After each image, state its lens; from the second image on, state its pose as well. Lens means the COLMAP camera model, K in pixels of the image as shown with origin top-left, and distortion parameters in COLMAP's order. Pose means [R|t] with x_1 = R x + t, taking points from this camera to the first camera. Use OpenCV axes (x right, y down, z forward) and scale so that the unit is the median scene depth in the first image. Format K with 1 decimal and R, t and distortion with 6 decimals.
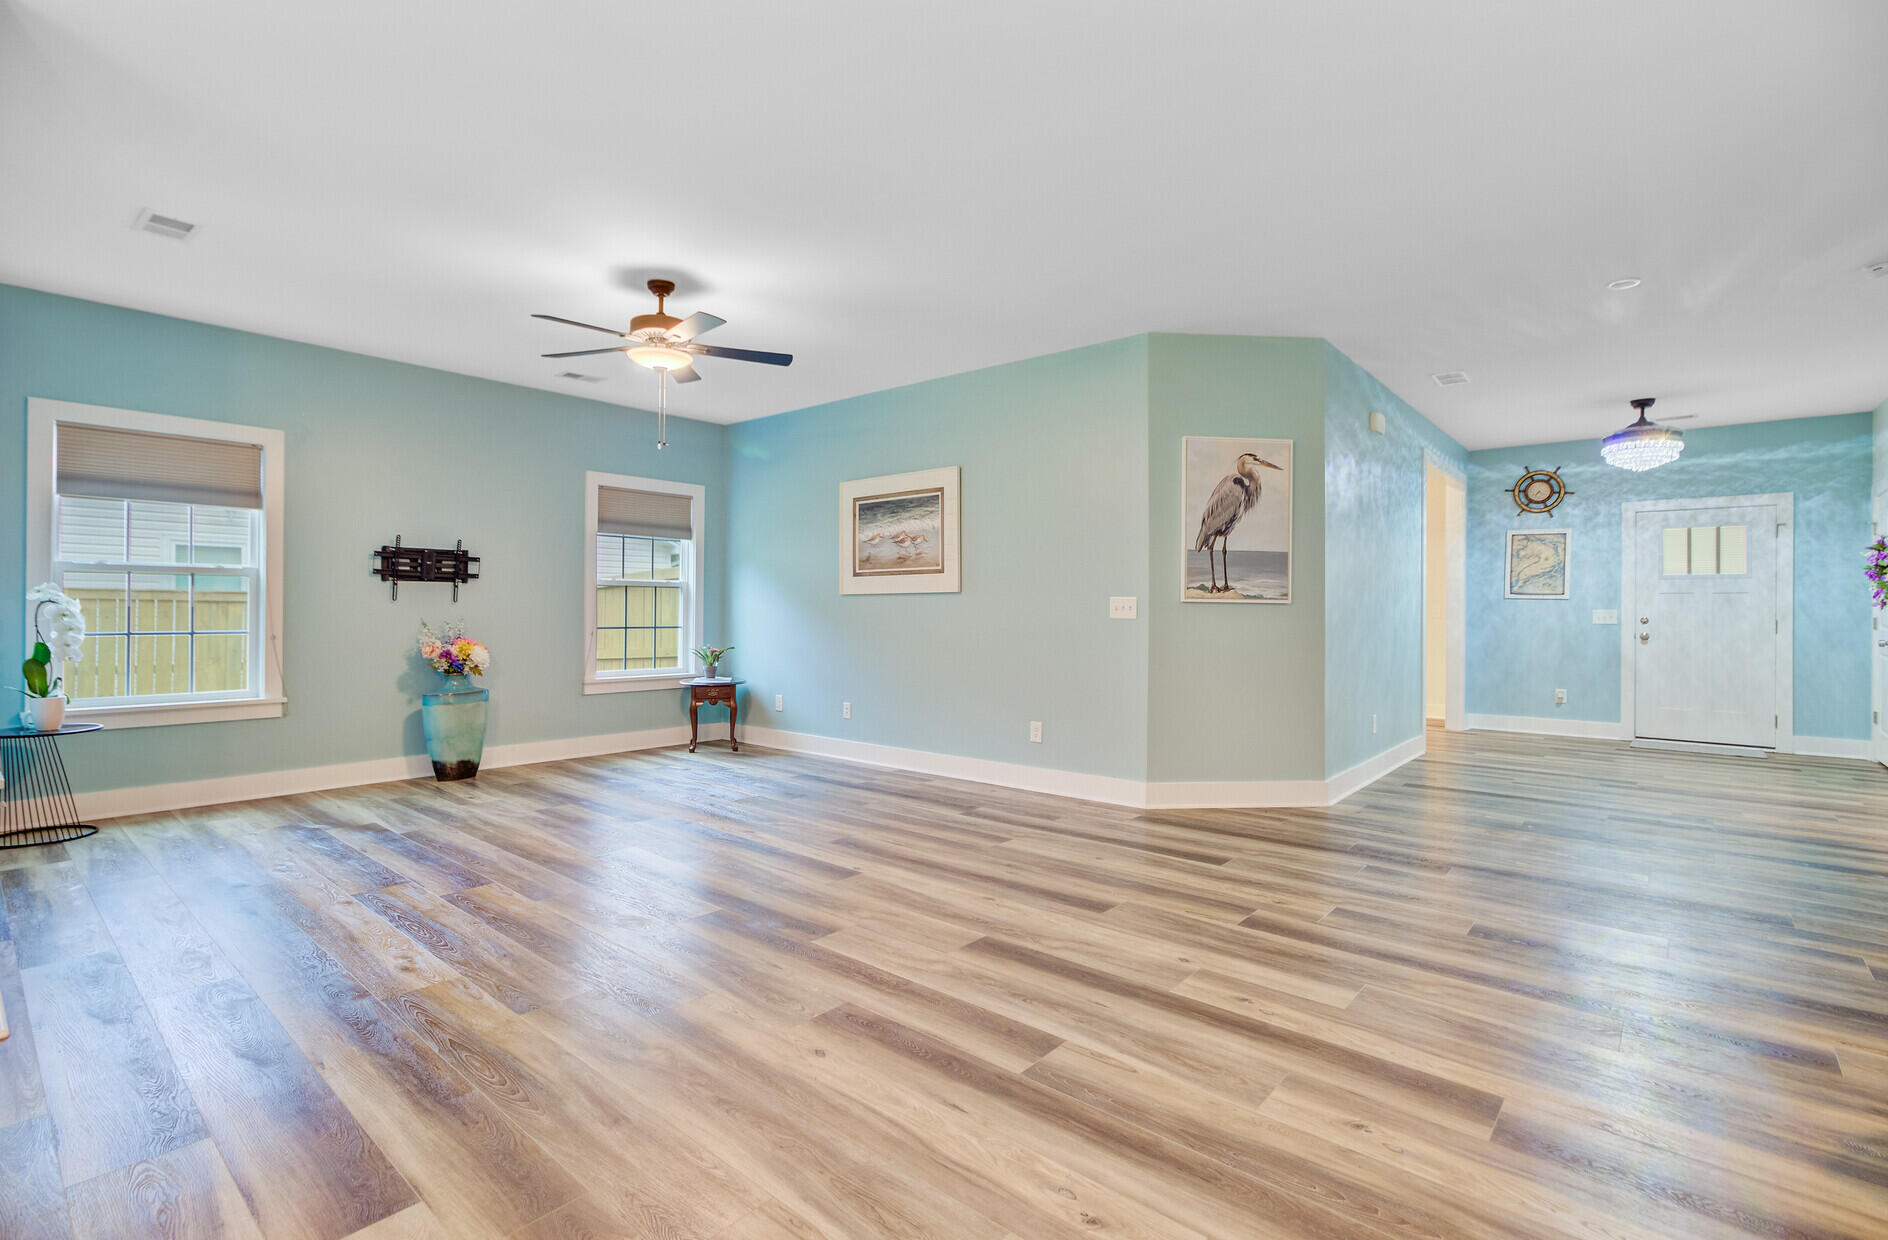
lens RADIAL K [[866.6, 0, 925.9], [0, 866.6, 607.6], [0, 0, 1]] dist [-0.000229, -0.000483]
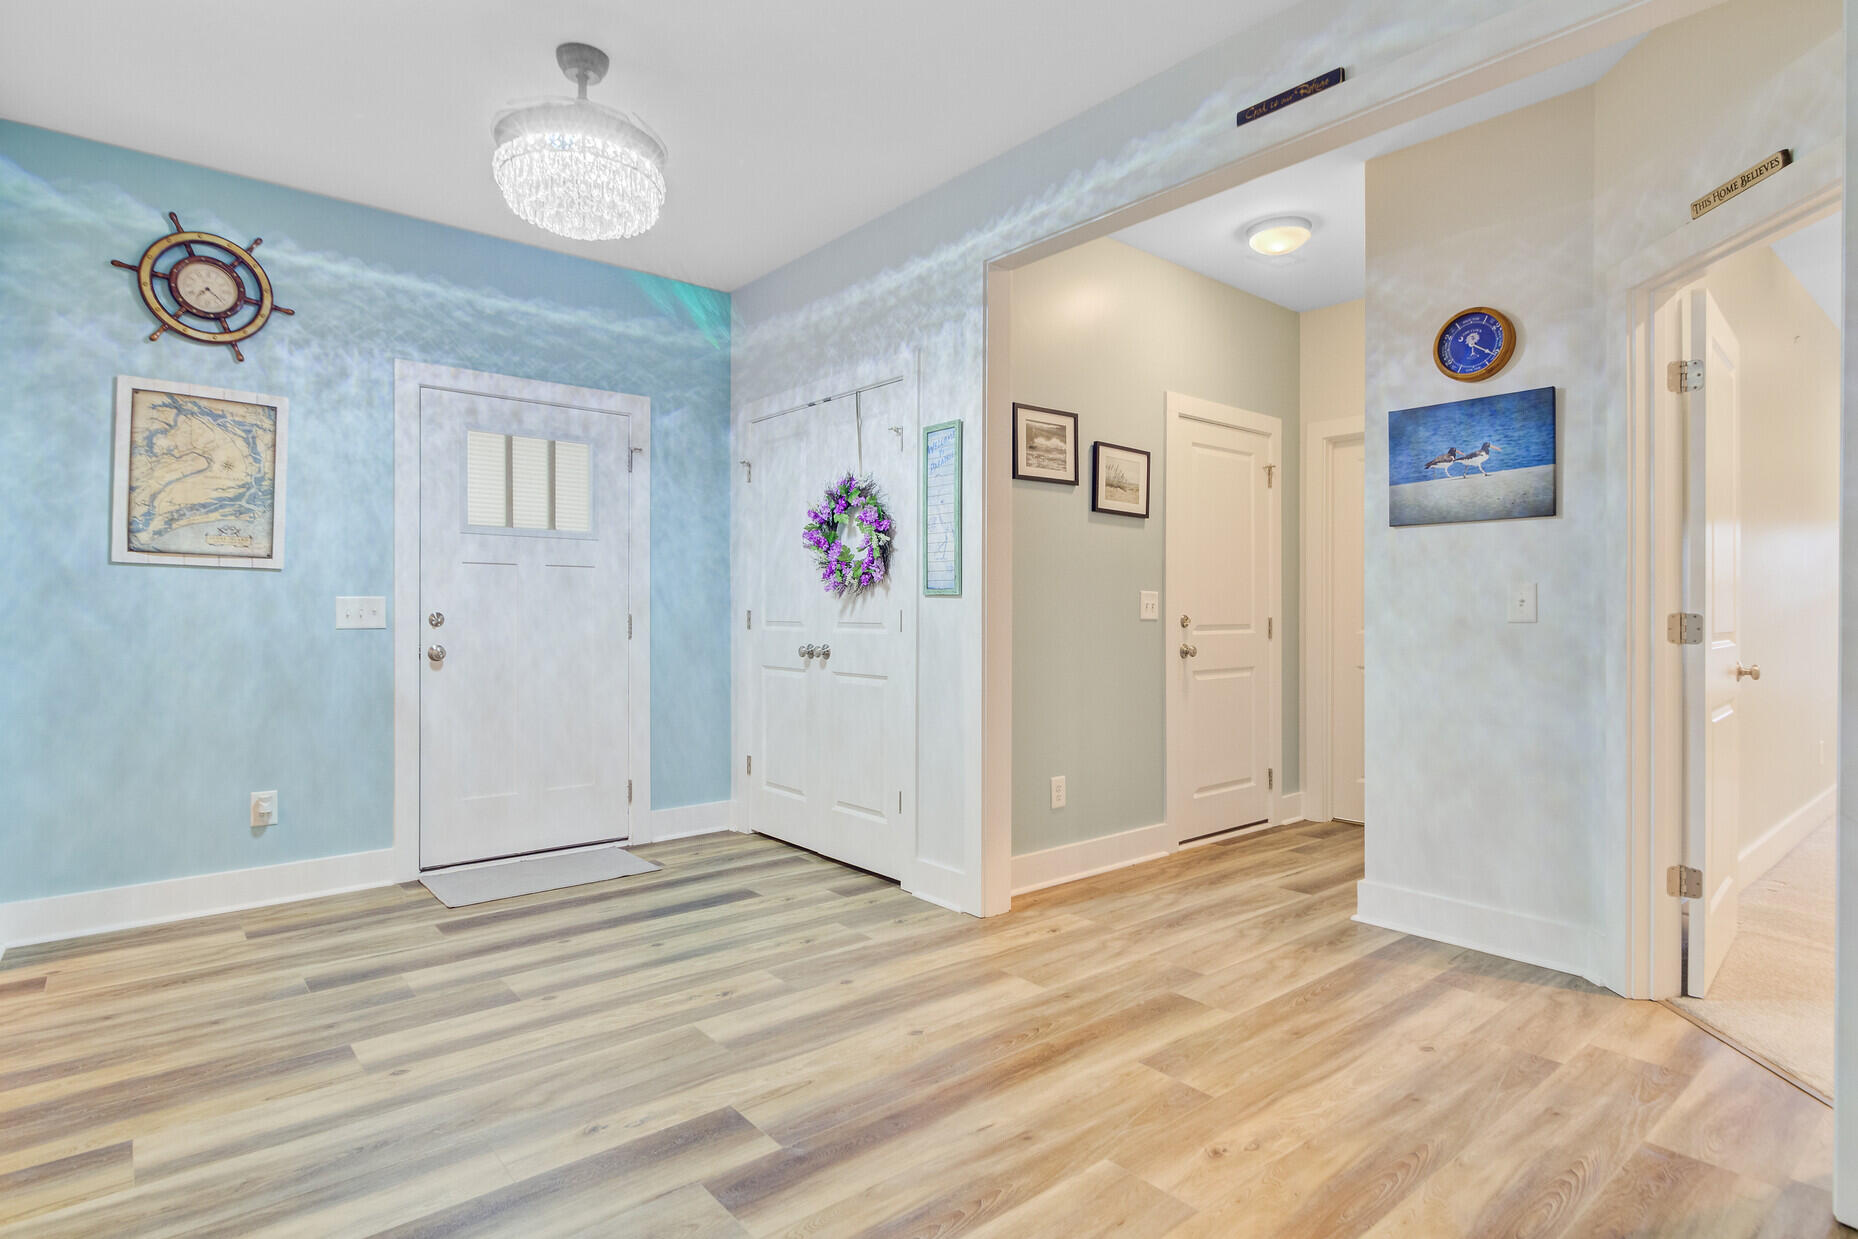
lens RADIAL K [[956.2, 0, 927.0], [0, 956.2, 614.9], [0, 0, 1]] dist [-0.002031, -0.000946]
pose [[0.158758, -0.011330, 0.987252, 0.362479], [-0.005650, 0.999907, 0.012384, 0.004696], [-0.987301, -0.007544, 0.158680, 0.661125]]
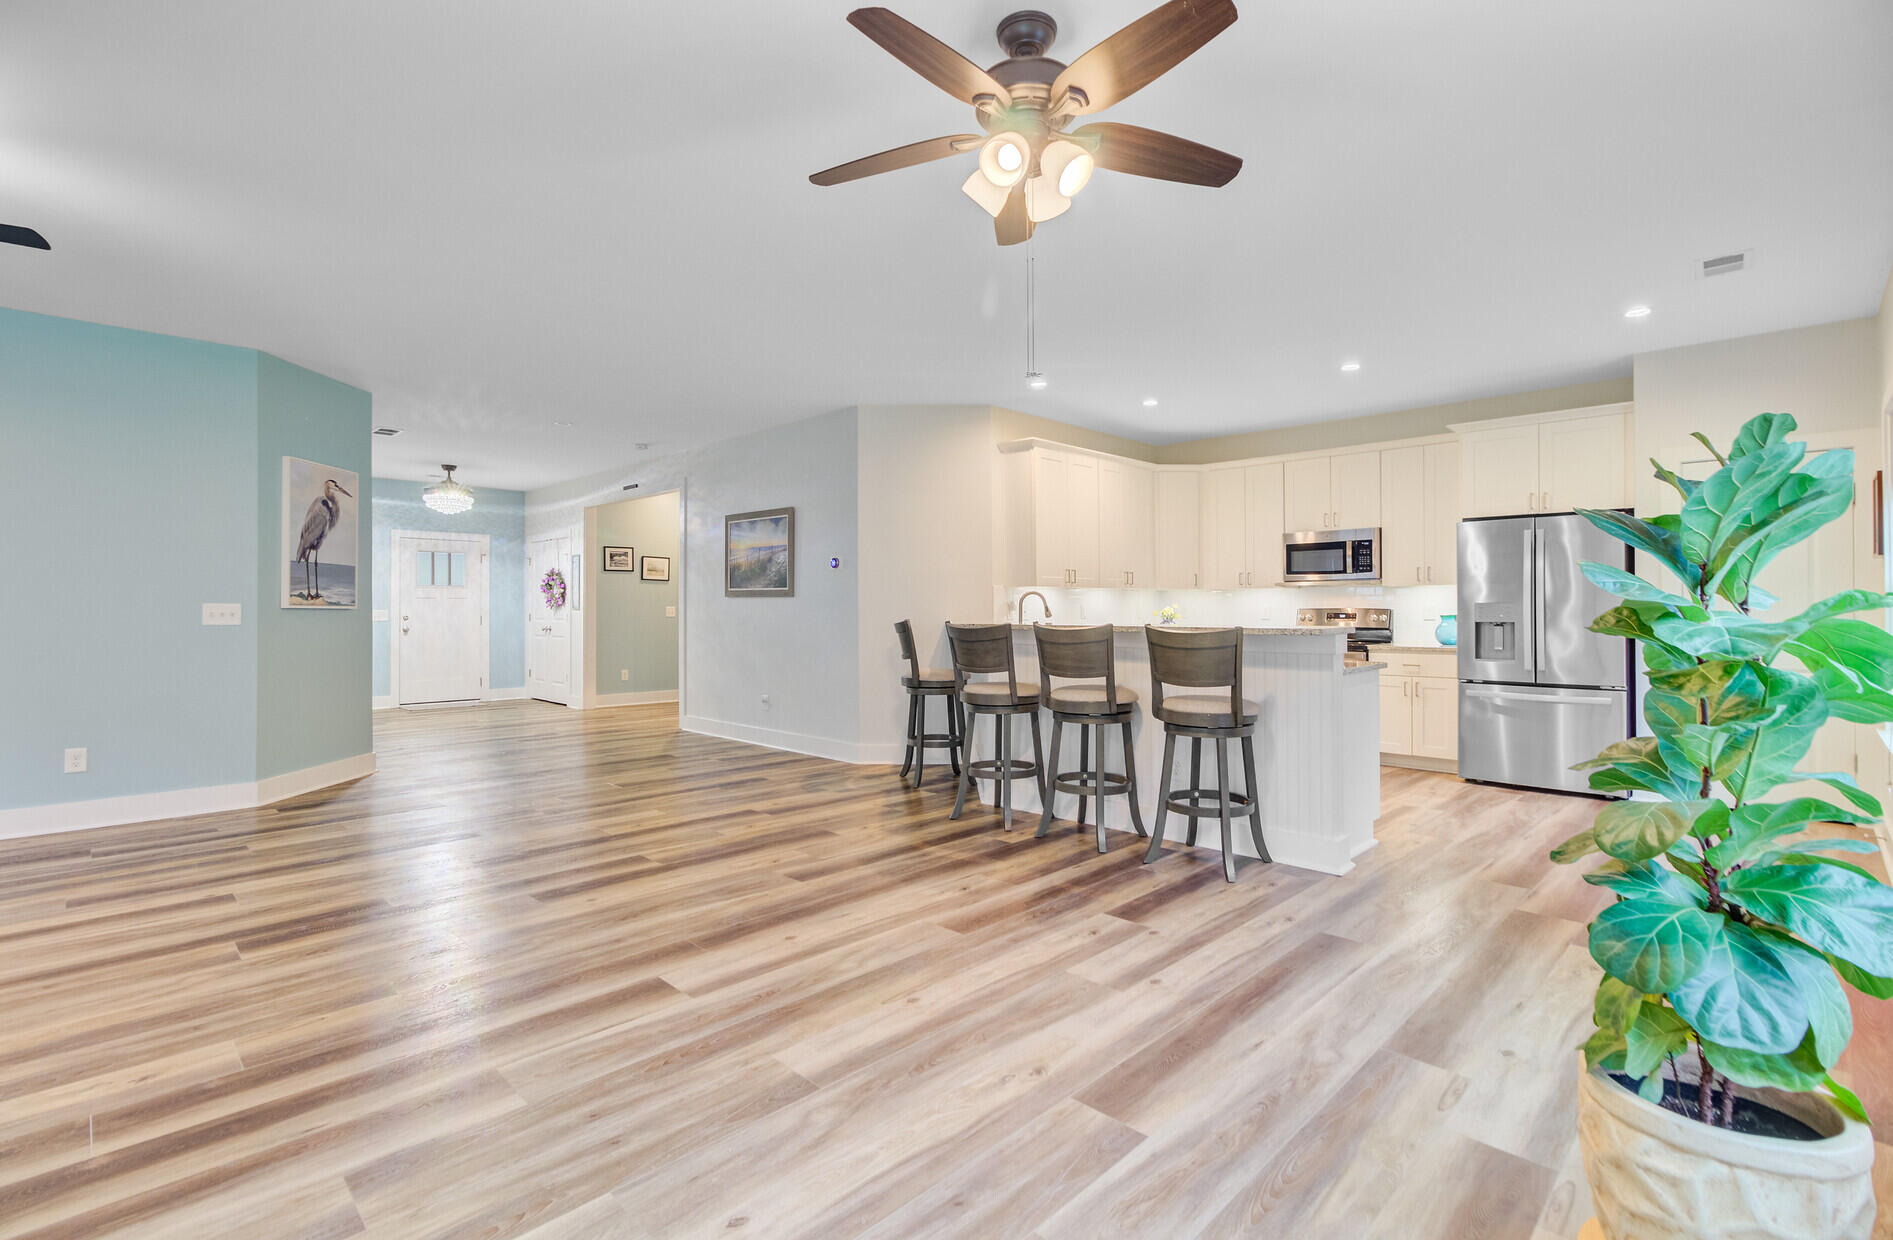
lens RADIAL K [[856.5, 0, 935.4], [0, 856.5, 609.0], [0, 0, 1]] dist [-0.003168, -0.000058]
pose [[0.075566, -0.004855, 0.997129, -0.454085], [-0.004481, 0.999976, 0.005209, -0.009483], [-0.997131, -0.004862, 0.075543, 0.069038]]
